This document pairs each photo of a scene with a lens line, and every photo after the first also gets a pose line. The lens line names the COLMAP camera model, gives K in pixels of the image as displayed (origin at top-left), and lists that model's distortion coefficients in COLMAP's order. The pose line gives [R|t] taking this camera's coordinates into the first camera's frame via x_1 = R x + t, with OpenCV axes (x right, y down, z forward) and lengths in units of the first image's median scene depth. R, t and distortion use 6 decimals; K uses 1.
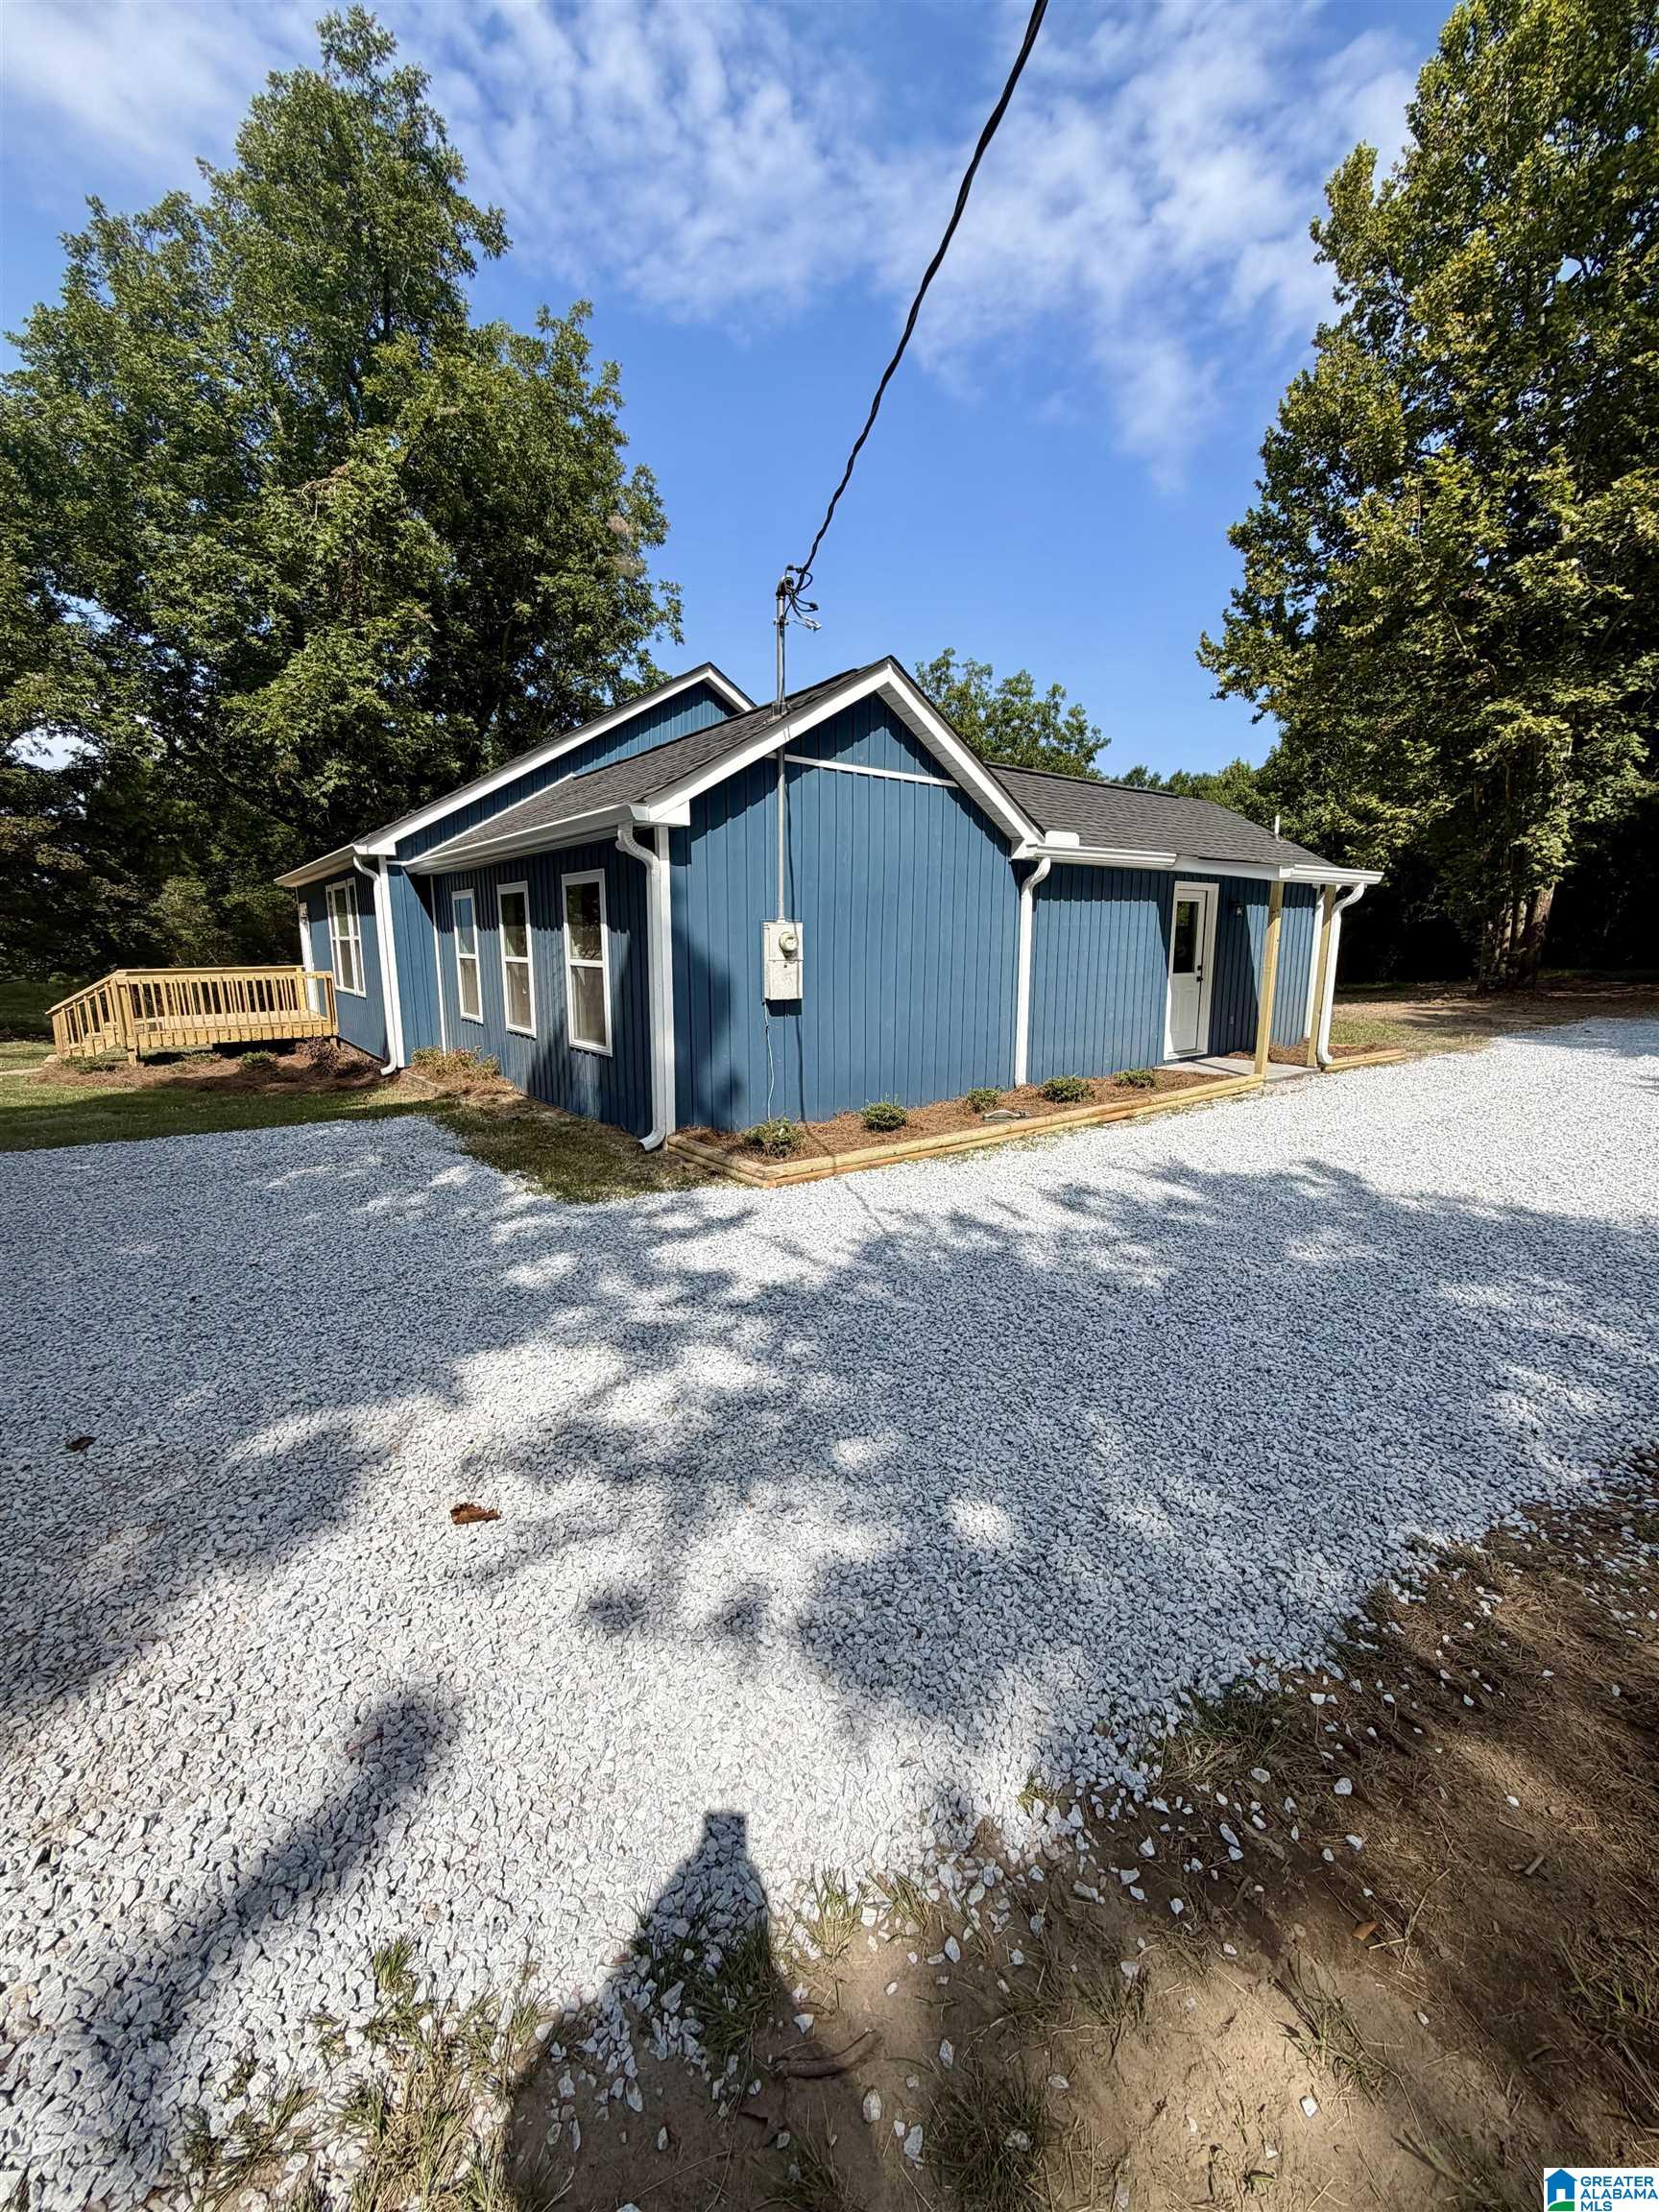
lens RADIAL K [[894.0, 0, 830.2], [0, 894.0, 1078.7], [0, 0, 1]] dist [-0.040086, 0.013809]
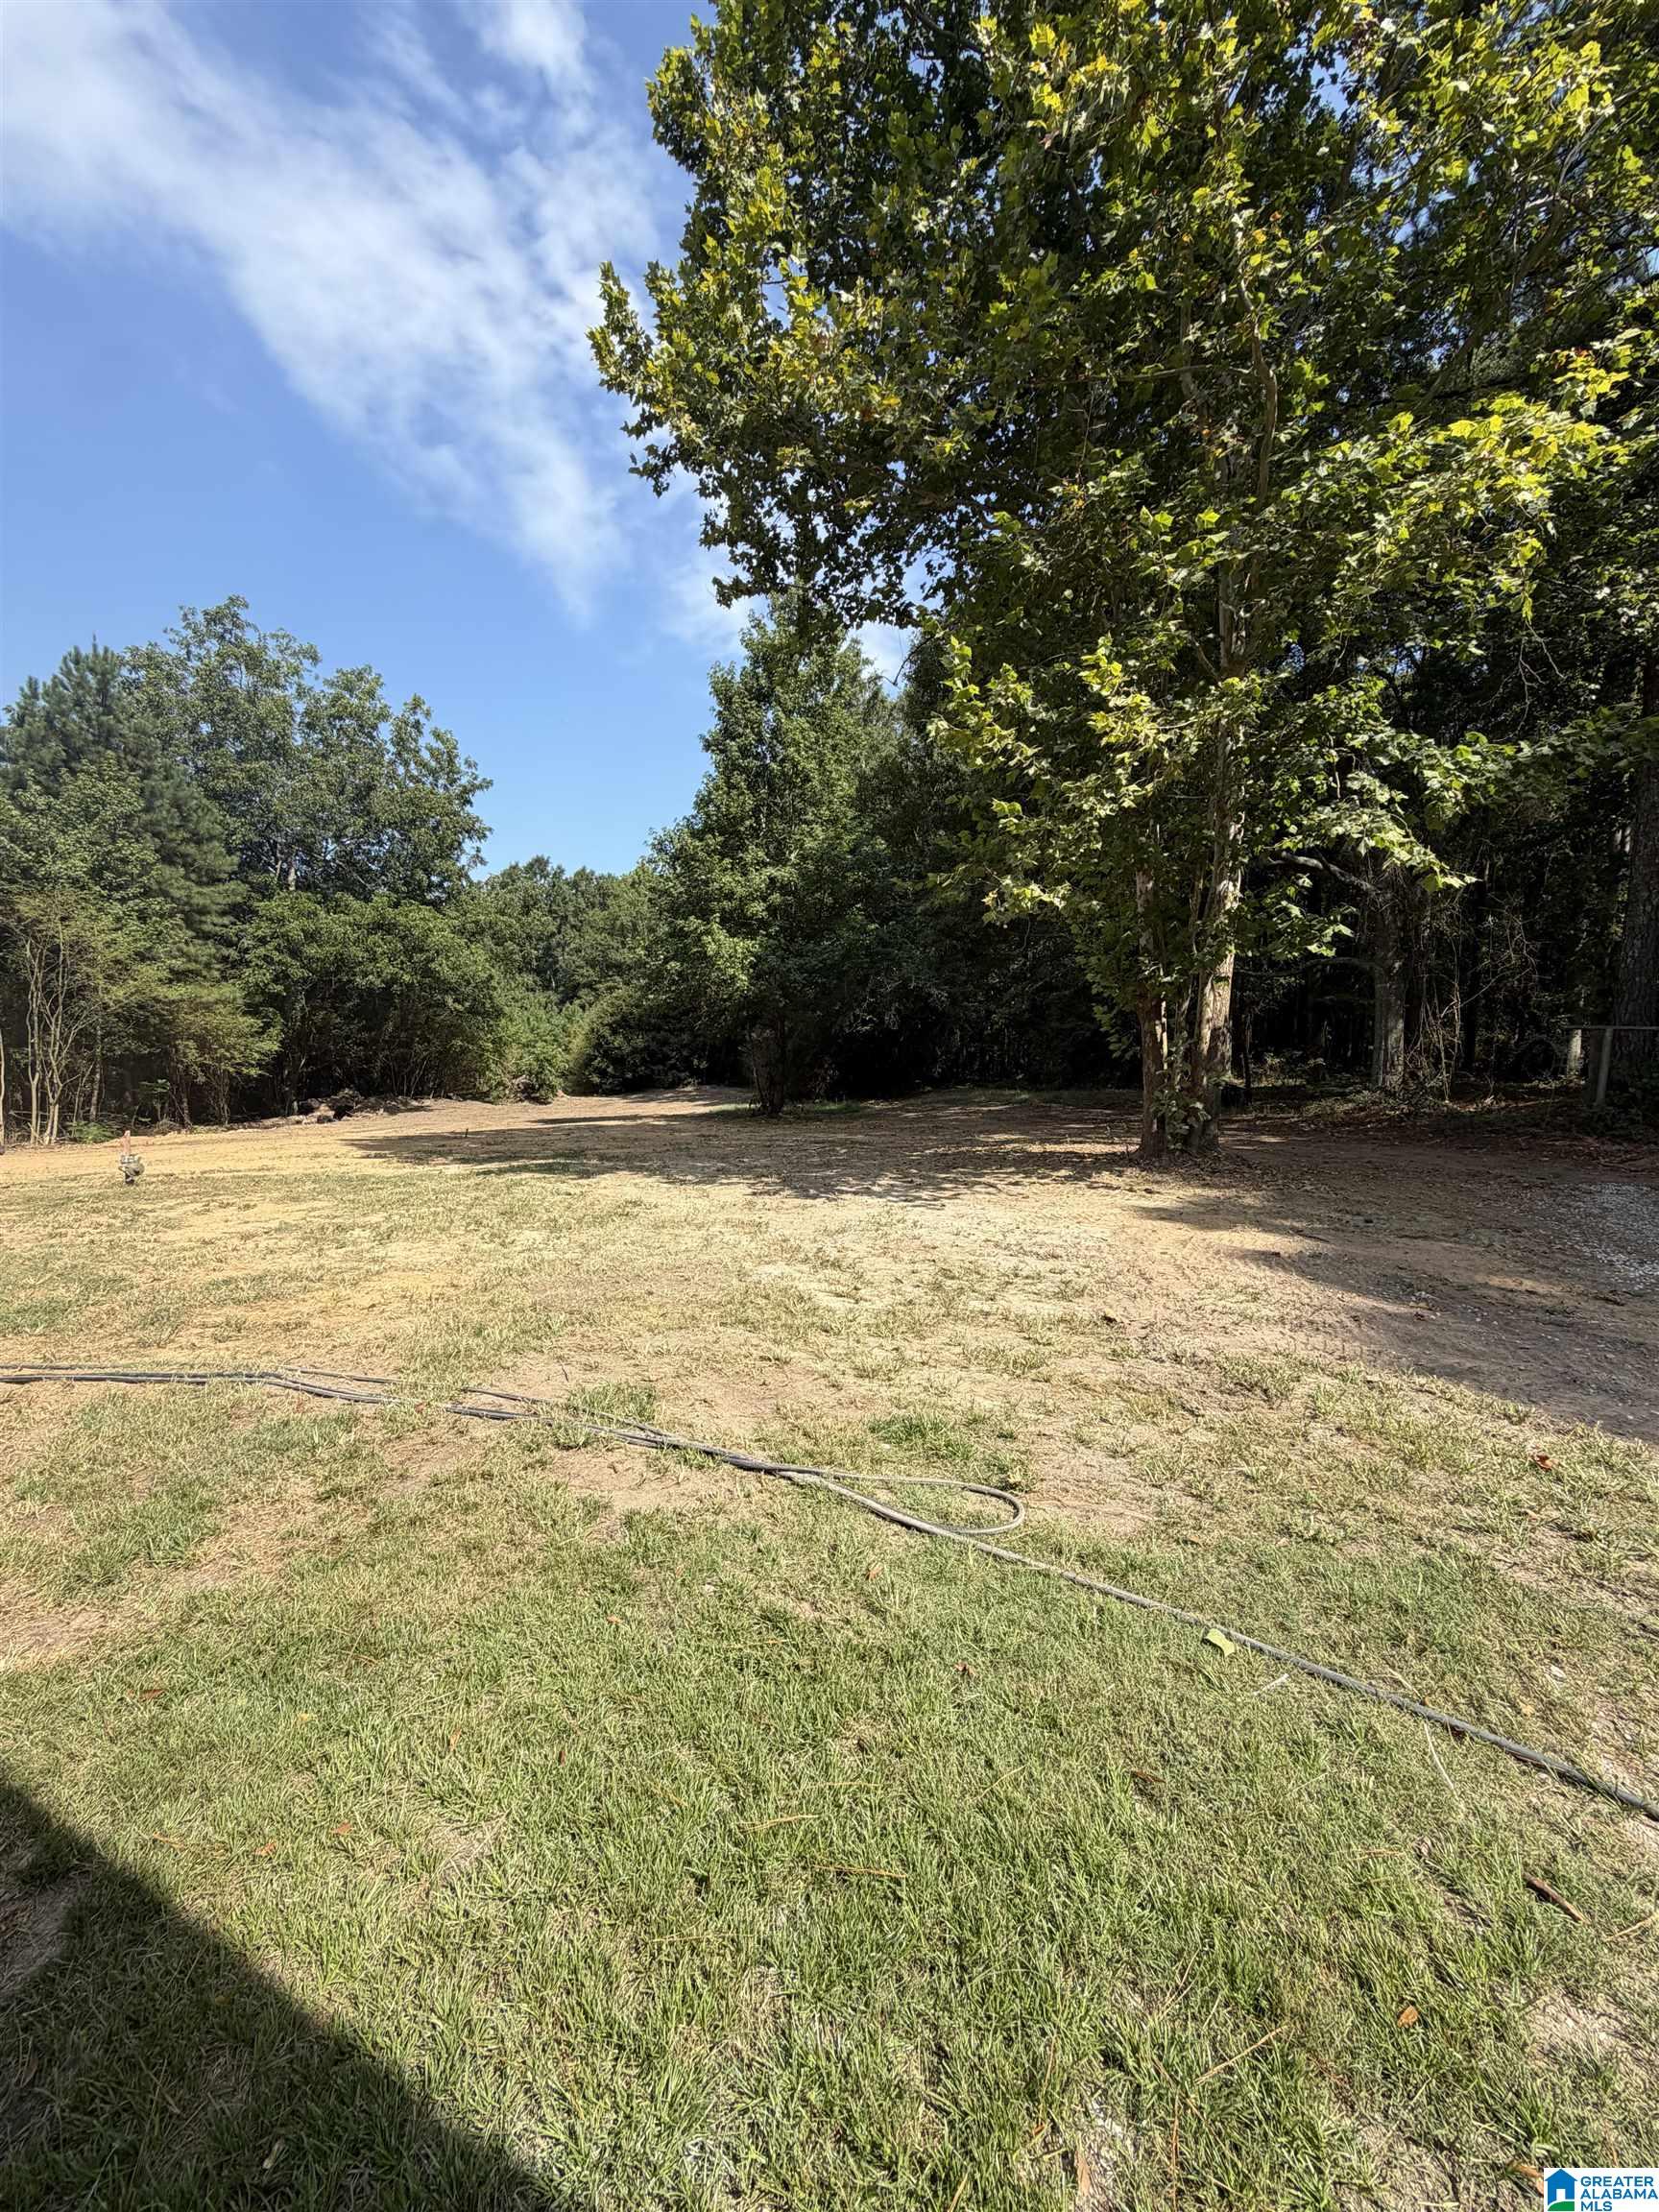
lens RADIAL K [[888.9, 0, 837.3], [0, 888.9, 1103.5], [0, 0, 1]] dist [0.000364, 0.000120]
pose [[0.800586, -0.001859, 0.599215, 0.694510], [0.054281, 0.996109, -0.069433, -0.253786], [-0.596754, 0.088113, 0.797572, 1.717468]]
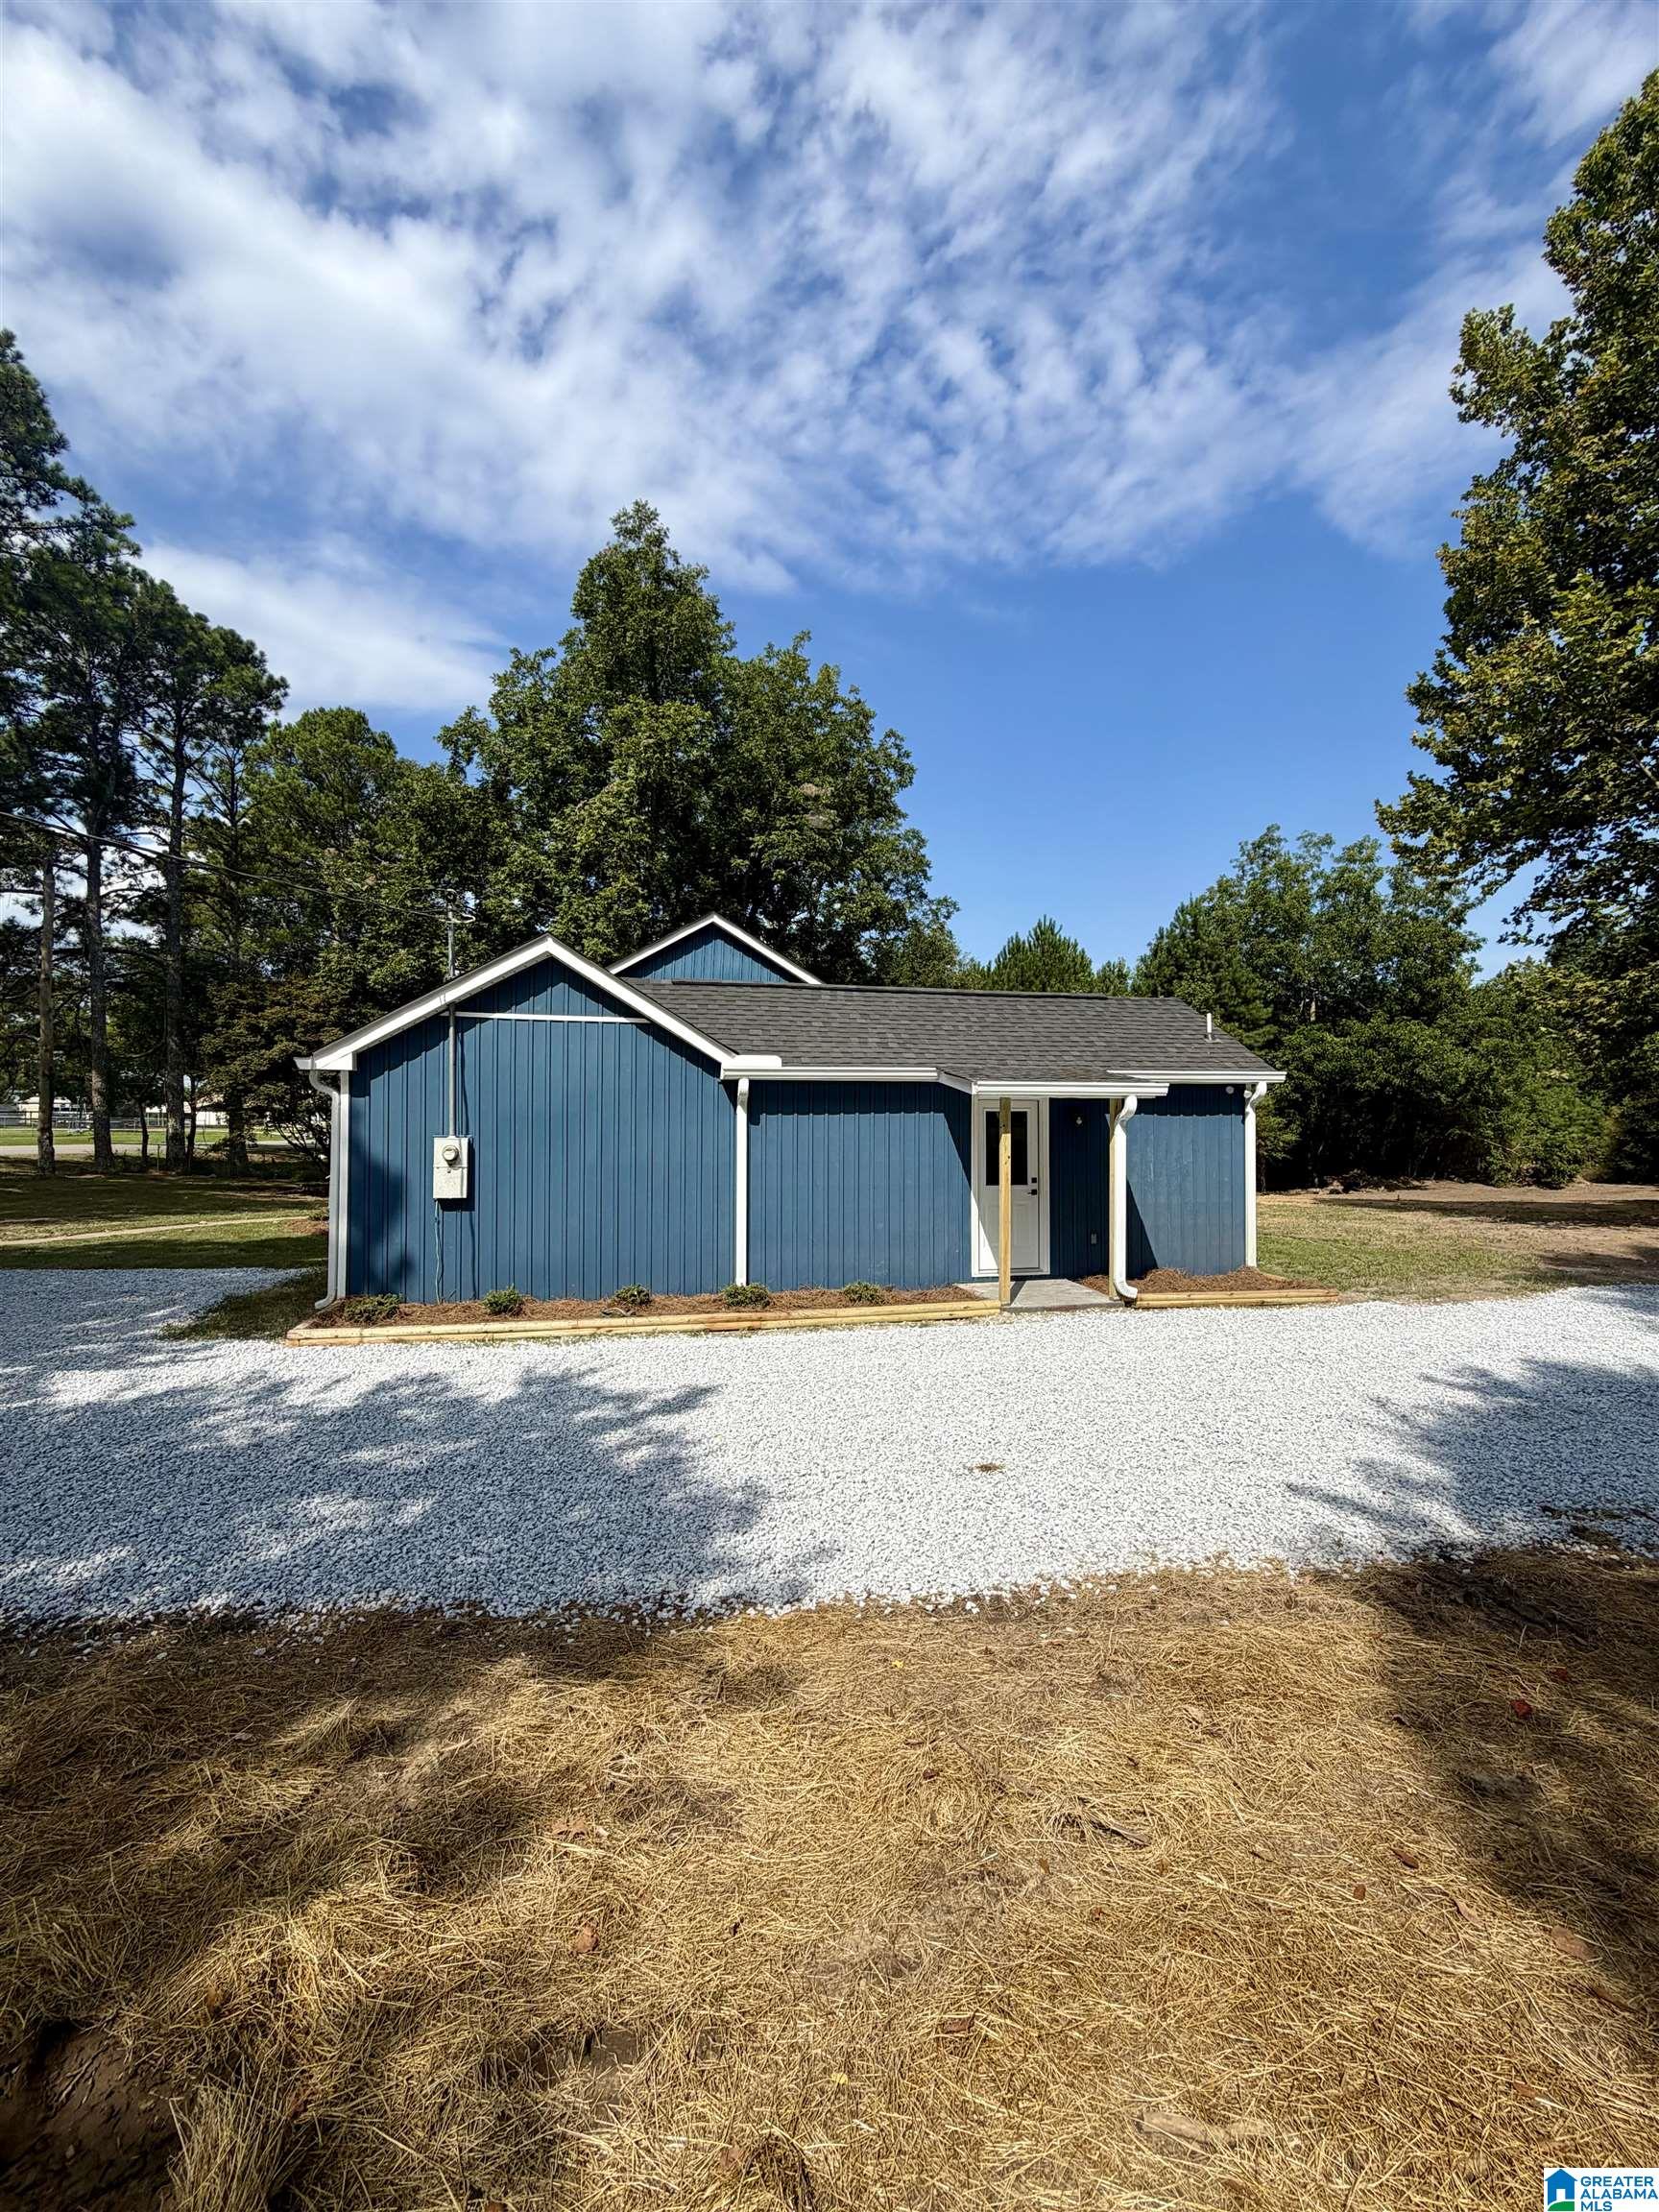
lens RADIAL K [[870.2, 0, 833.7], [0, 870.2, 1094.7], [0, 0, 1]] dist [-0.000892, 0.000002]
pose [[0.903490, -0.000362, -0.428608, 0.794307], [-0.076164, 0.983949, -0.161382, -0.062278], [0.421787, 0.178452, 0.888960, 0.088499]]
